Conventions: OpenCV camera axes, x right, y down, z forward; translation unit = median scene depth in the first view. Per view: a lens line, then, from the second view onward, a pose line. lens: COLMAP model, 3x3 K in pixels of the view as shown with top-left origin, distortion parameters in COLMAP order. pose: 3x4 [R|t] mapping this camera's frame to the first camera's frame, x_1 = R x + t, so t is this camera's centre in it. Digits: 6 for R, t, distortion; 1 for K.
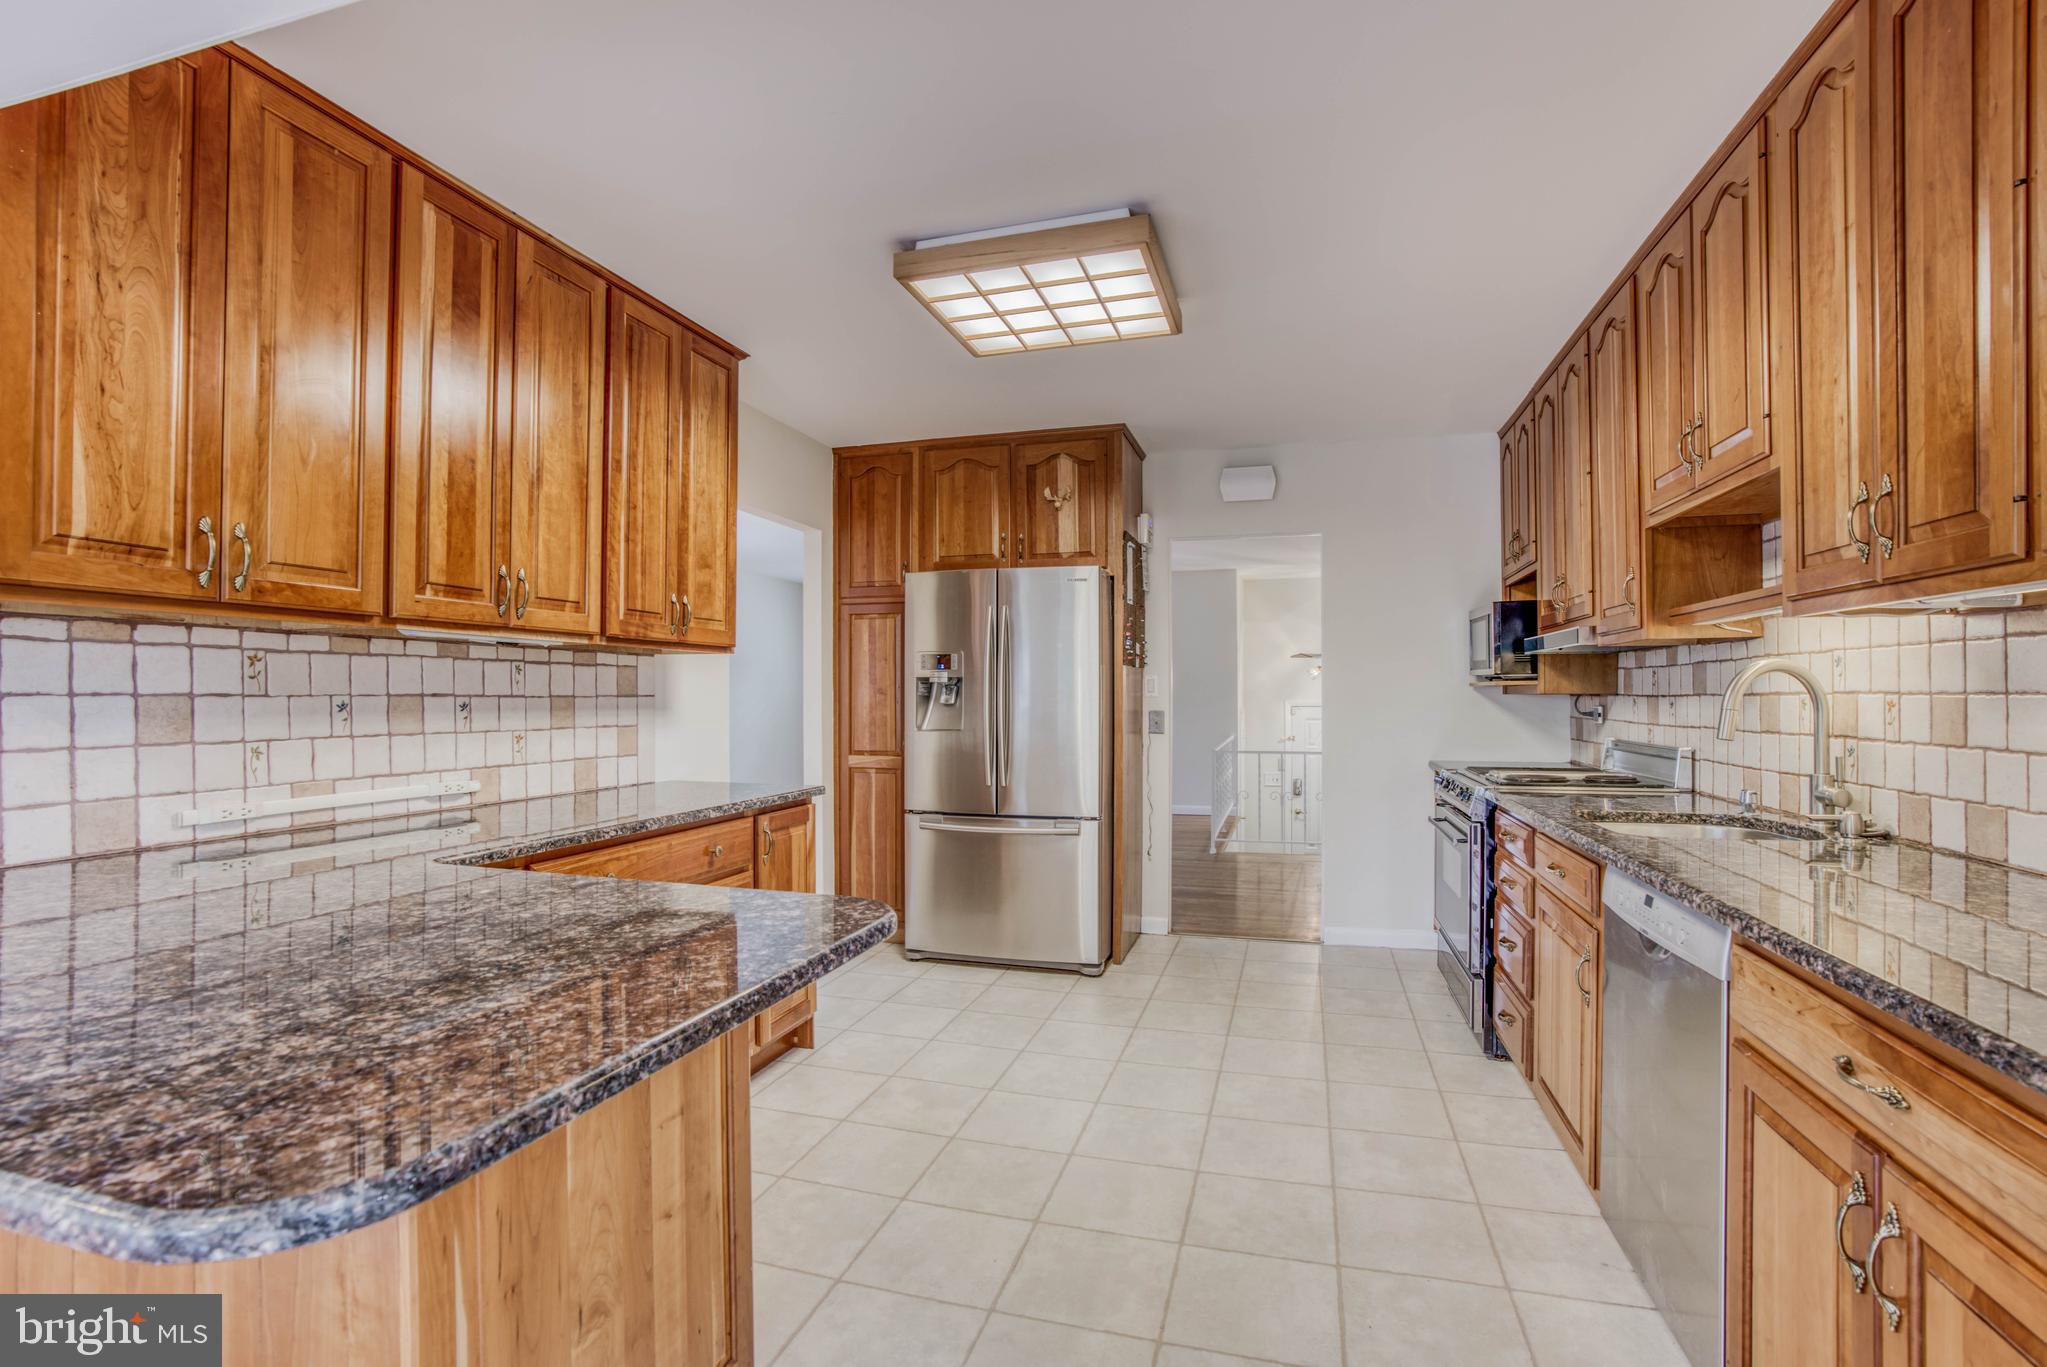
lens RADIAL K [[954.8, 0, 1013.9], [0, 954.8, 689.3], [0, 0, 1]] dist [-0.069262, 0.026515]
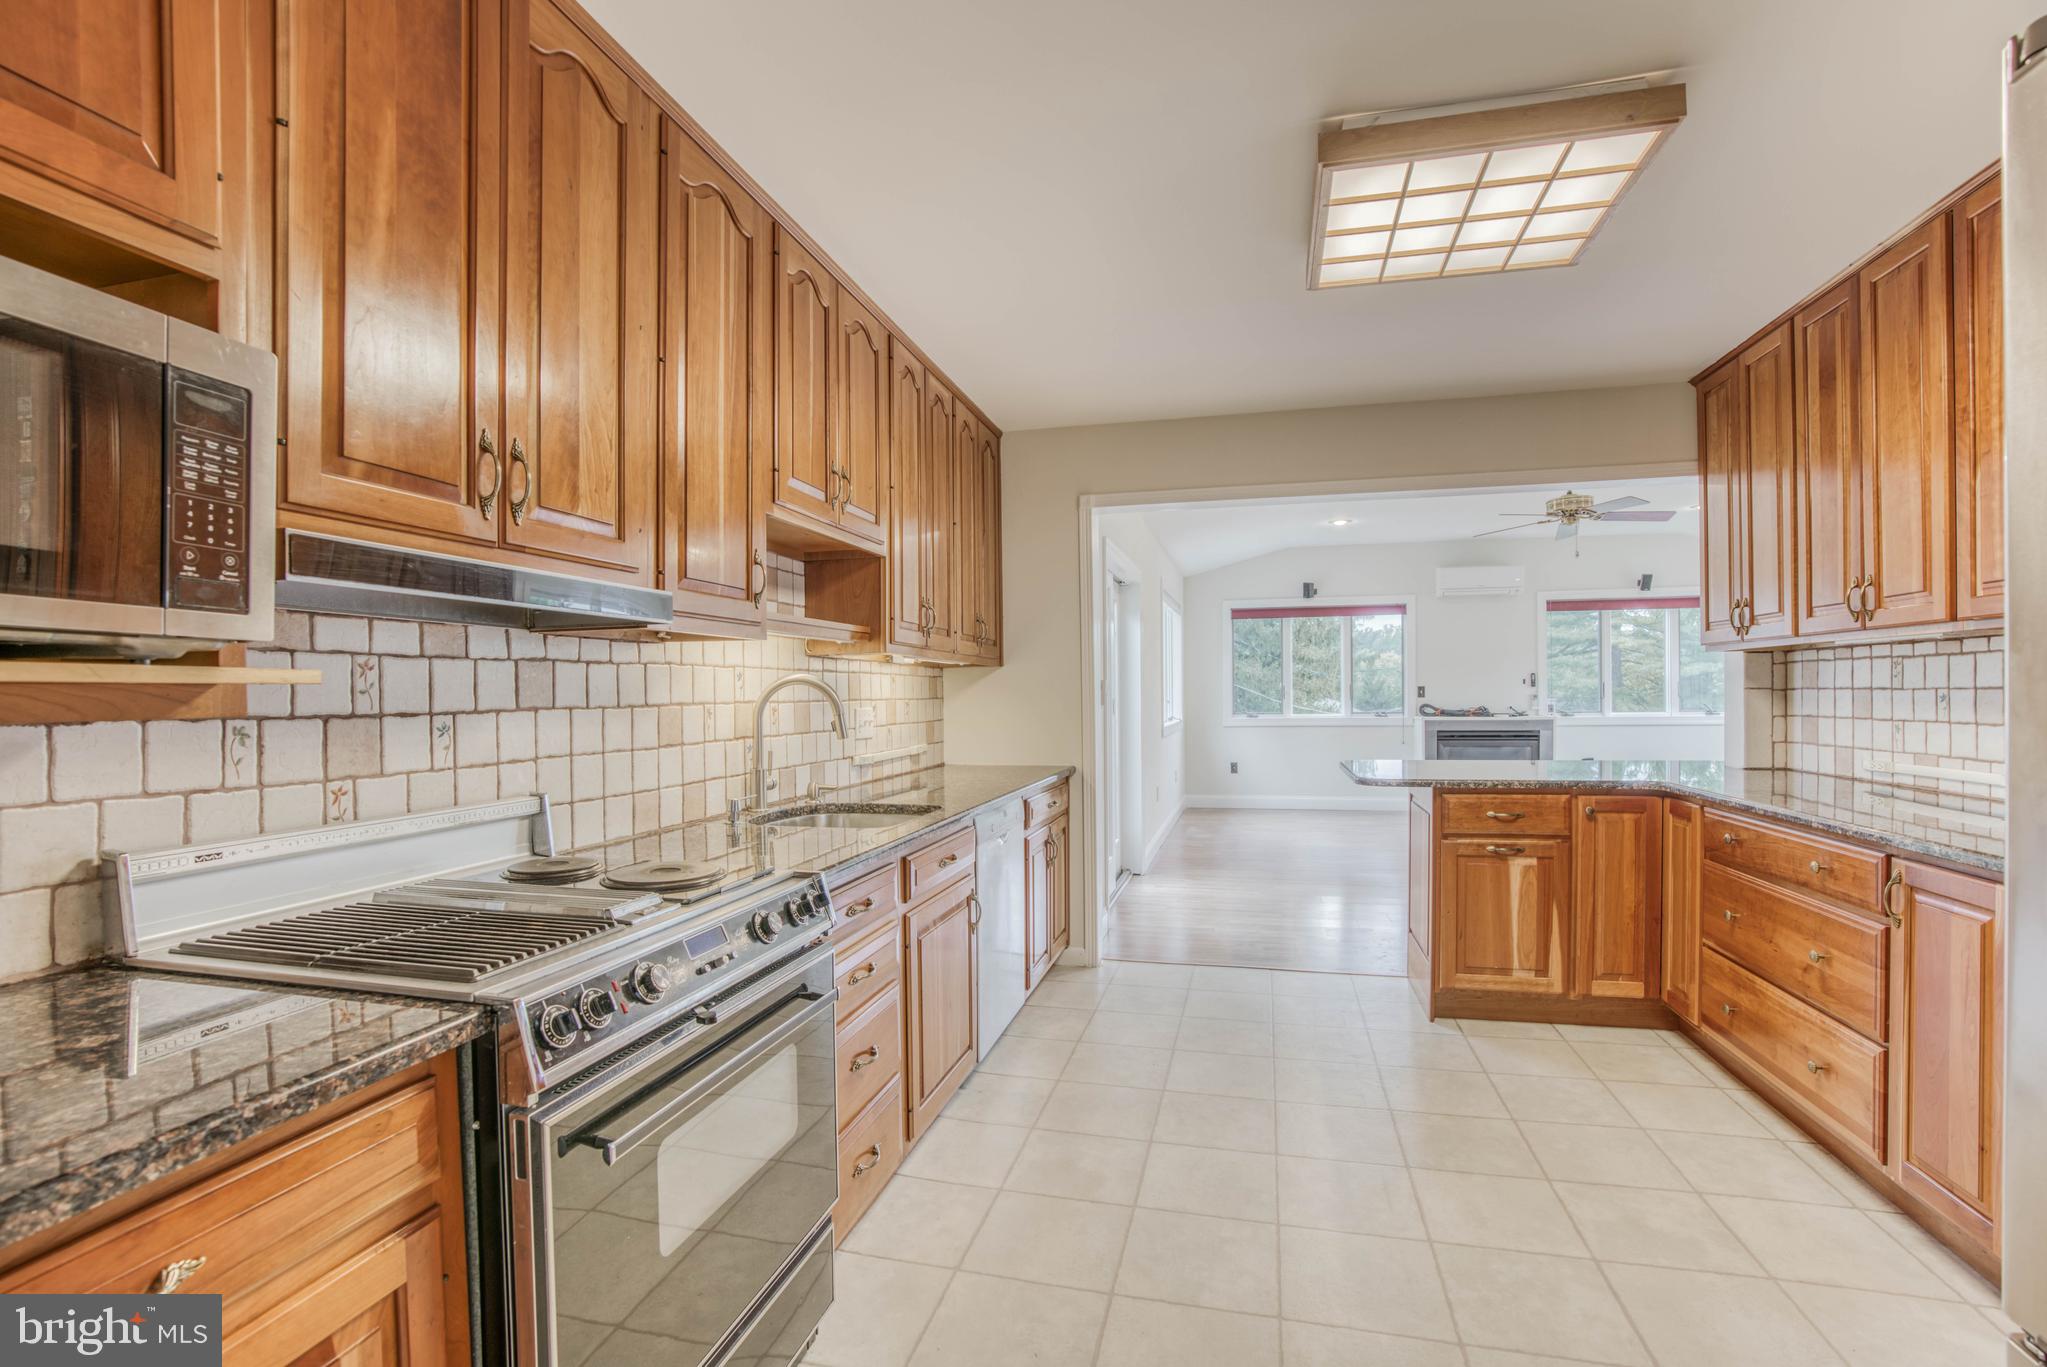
lens RADIAL K [[945.7, 0, 1016.1], [0, 945.7, 707.0], [0, 0, 1]] dist [-0.067326, 0.027934]
pose [[-0.999184, 0.010954, -0.038866, 0.298467], [0.010622, 0.999905, 0.008745, 0.004008], [0.038958, 0.008325, -0.999206, 1.159196]]
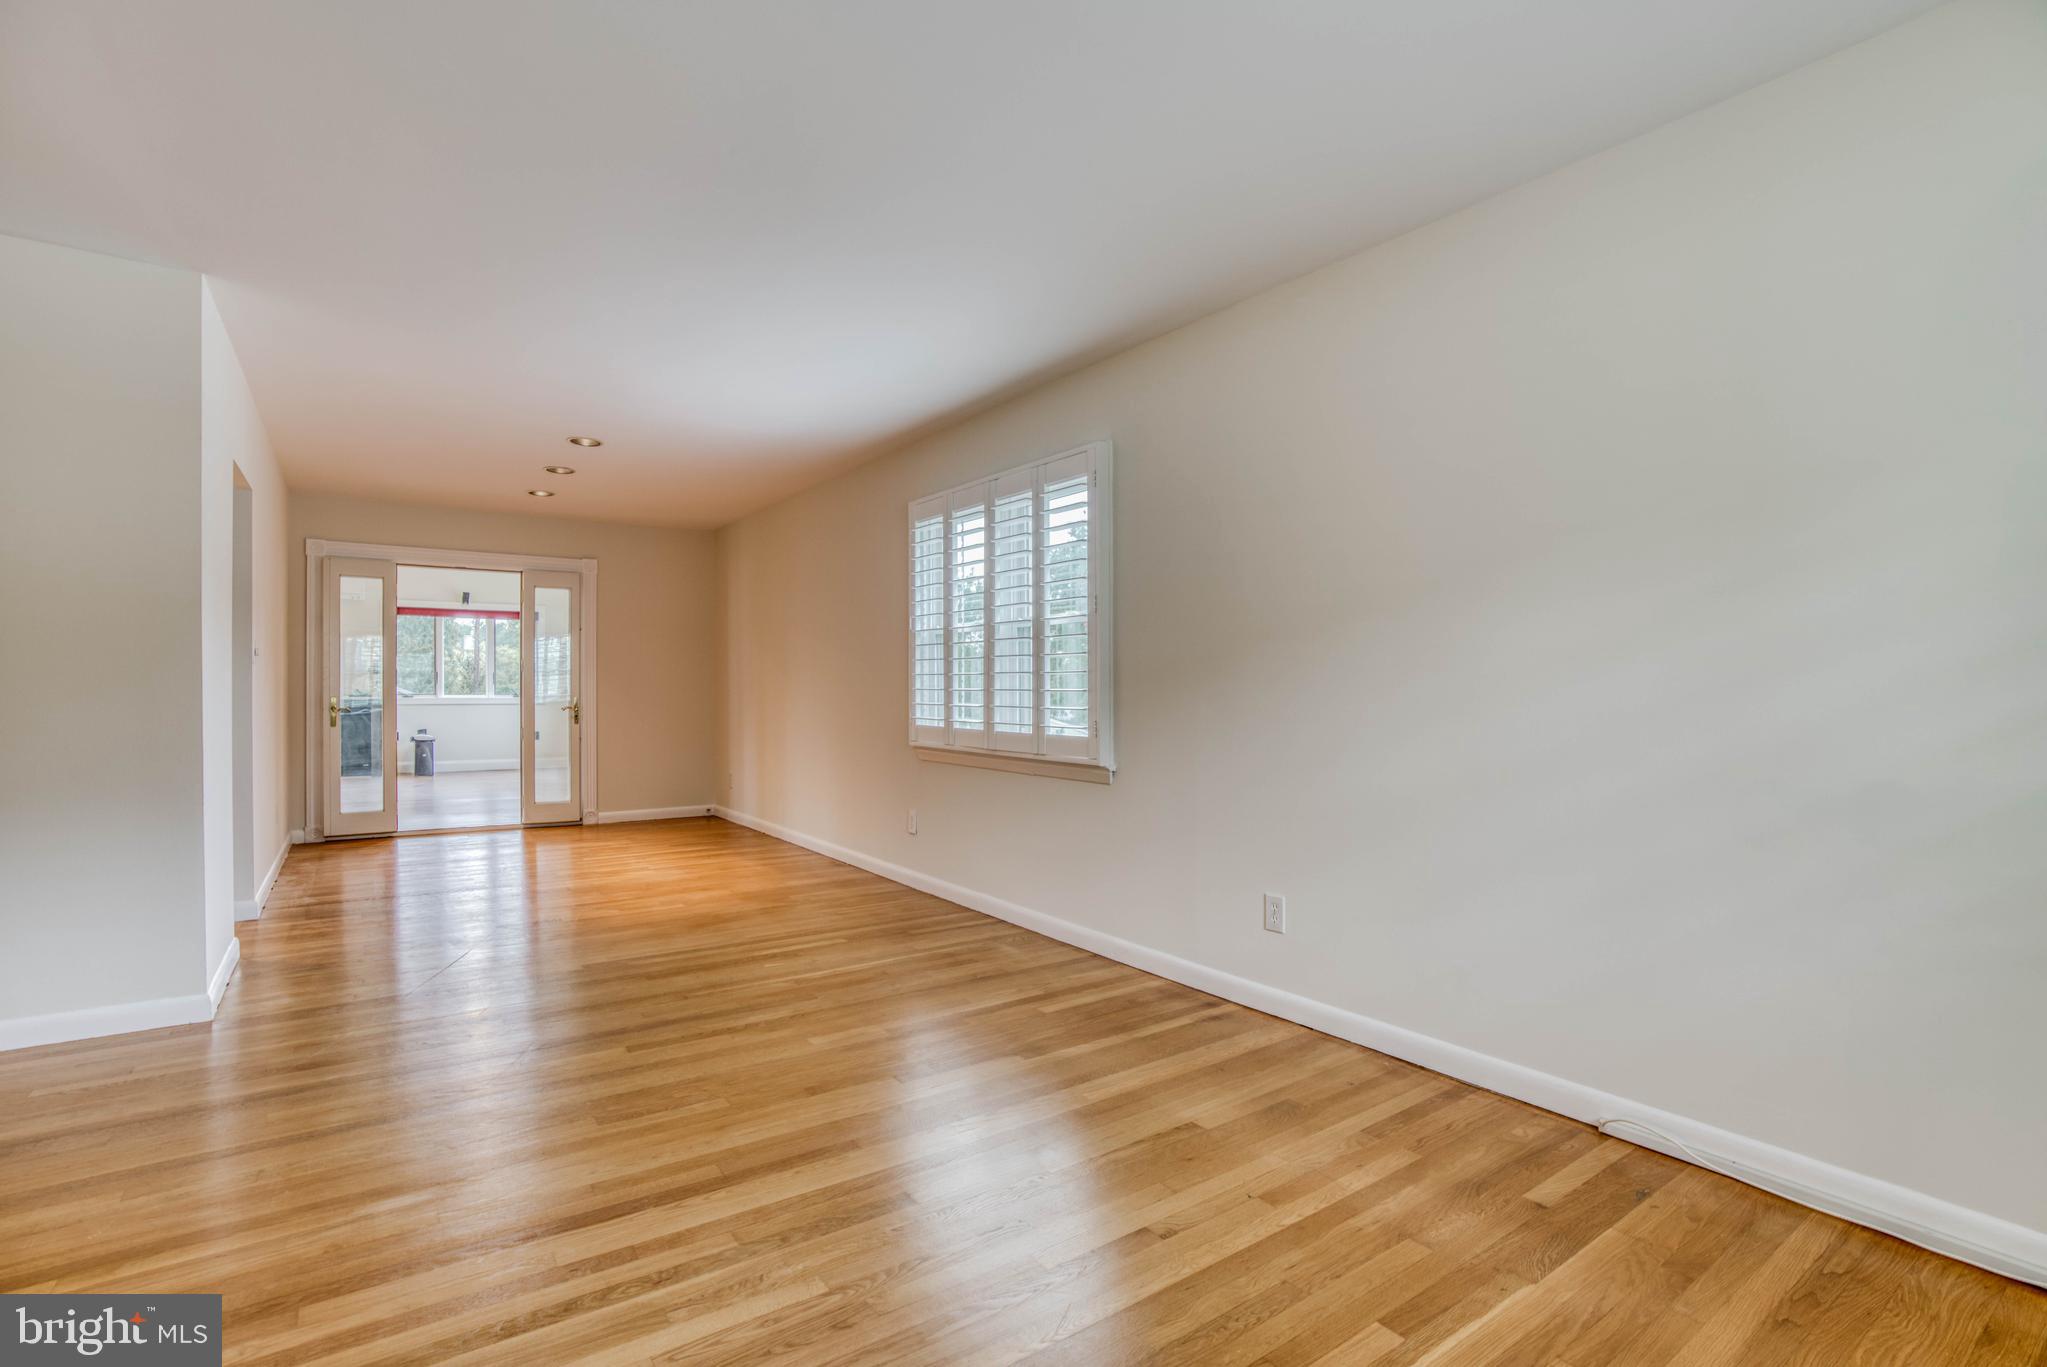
lens RADIAL K [[957.1, 0, 1016.4], [0, 957.1, 702.6], [0, 0, 1]] dist [-0.075943, 0.025845]
pose [[-0.616727, 0.005504, -0.787158, -0.004220], [-0.004693, 0.999932, 0.010669, 0.038025], [0.787163, 0.010274, -0.616659, 2.235992]]
